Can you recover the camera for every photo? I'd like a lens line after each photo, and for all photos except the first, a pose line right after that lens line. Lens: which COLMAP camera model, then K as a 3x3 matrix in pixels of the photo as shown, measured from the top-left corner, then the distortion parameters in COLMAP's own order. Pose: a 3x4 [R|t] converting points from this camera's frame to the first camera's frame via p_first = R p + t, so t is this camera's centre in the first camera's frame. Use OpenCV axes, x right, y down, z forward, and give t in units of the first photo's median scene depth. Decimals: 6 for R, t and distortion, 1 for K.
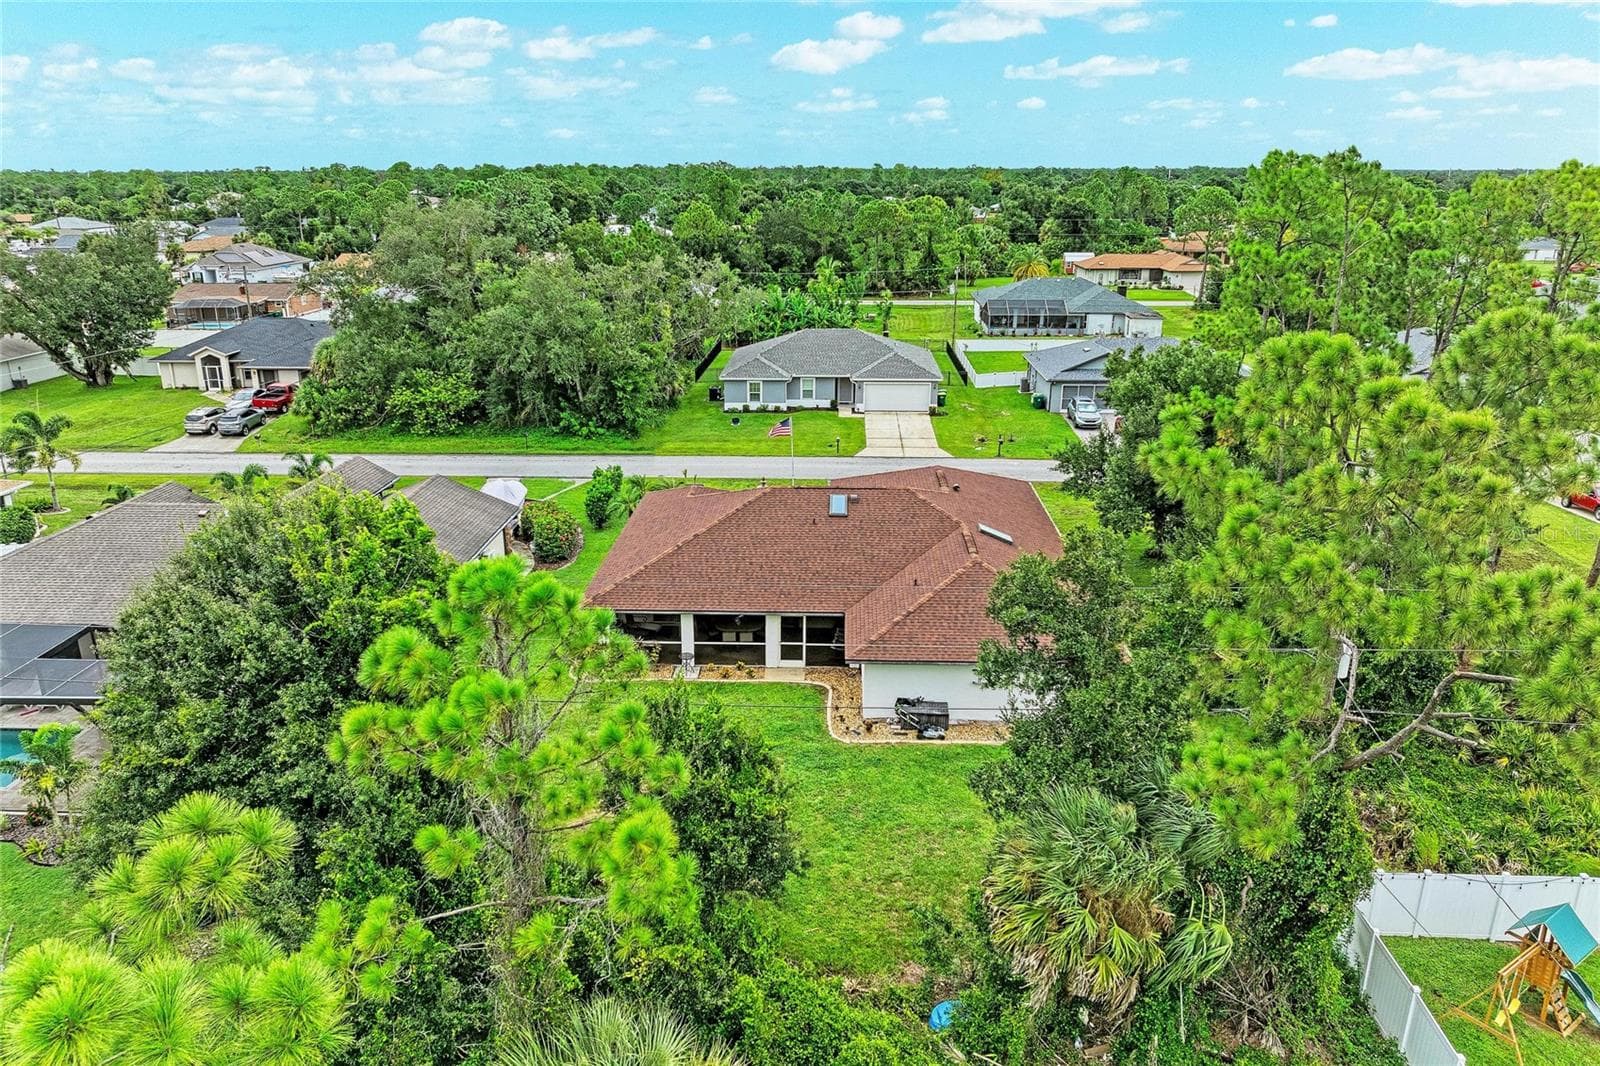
lens RADIAL K [[1022.2, 0, 816.6], [0, 1022.2, 576.3], [0, 0, 1]] dist [-0.010109, -0.001382]
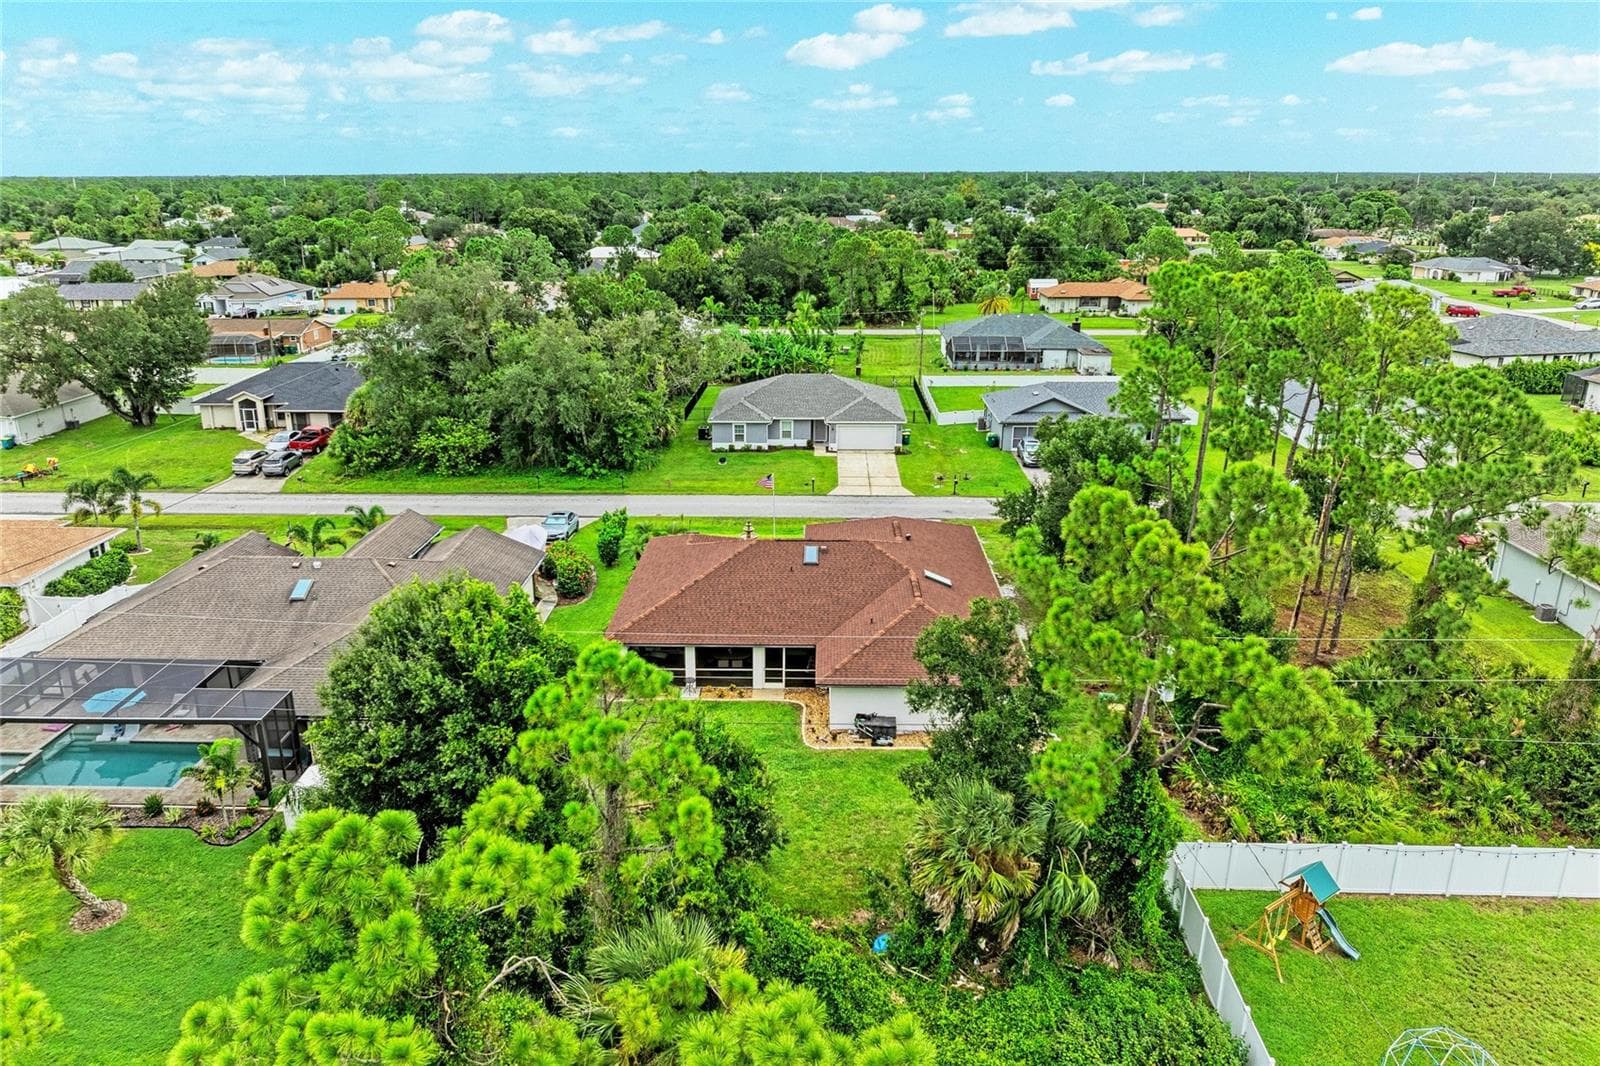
lens RADIAL K [[1113.0, 0, 805.9], [0, 1113.0, 533.4], [0, 0, 1]] dist [-0.005947, -0.008530]
pose [[0.999969, -0.004249, 0.006573, 0.004228], [0.004418, 0.999656, -0.025861, -0.040589], [-0.006461, 0.025890, 0.999644, -0.227986]]
